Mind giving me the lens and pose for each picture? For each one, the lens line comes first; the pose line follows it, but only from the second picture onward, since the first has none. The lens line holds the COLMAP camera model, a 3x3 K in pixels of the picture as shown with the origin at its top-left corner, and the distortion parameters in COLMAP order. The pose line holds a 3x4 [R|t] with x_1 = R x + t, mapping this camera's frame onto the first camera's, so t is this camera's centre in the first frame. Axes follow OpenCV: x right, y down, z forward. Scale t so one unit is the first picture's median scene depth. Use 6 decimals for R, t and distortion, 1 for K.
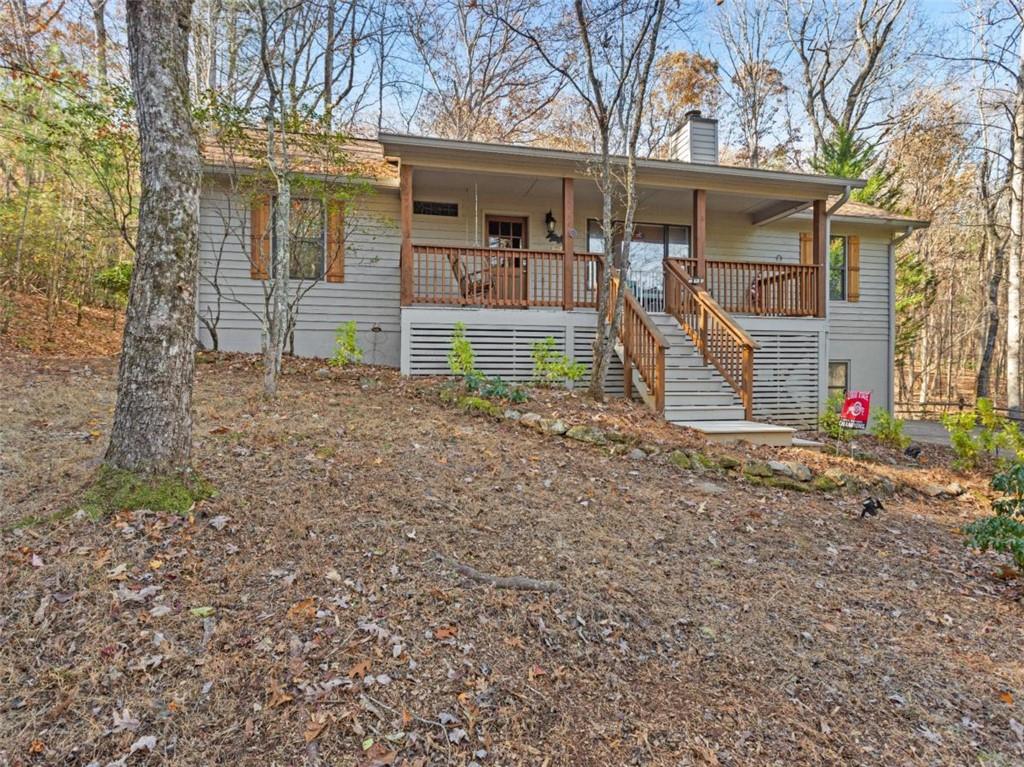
lens RADIAL K [[525.5, 0, 512.5], [0, 525.5, 380.9], [0, 0, 1]] dist [-0.003498, 0.002329]
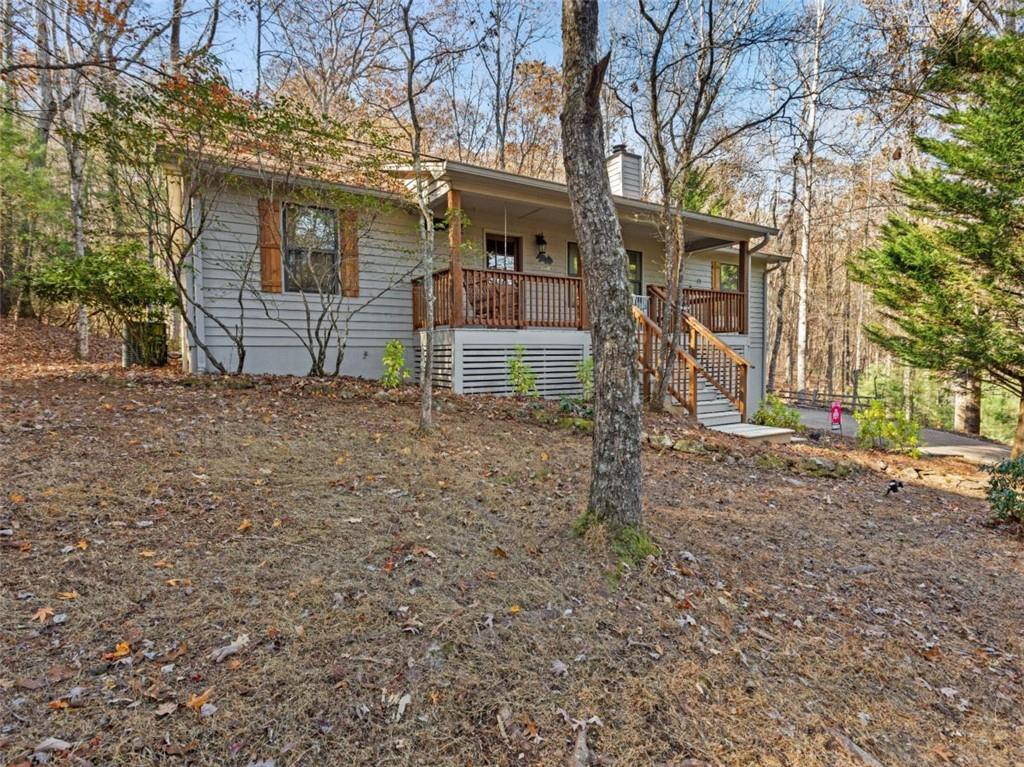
lens RADIAL K [[525.5, 0, 510.5], [0, 525.5, 385.4], [0, 0, 1]] dist [-0.003498, 0.002329]
pose [[0.941600, -0.028803, 0.335499, -0.441237], [0.016587, 0.999093, 0.039221, -0.065430], [-0.336325, -0.031366, 0.941224, -0.014202]]
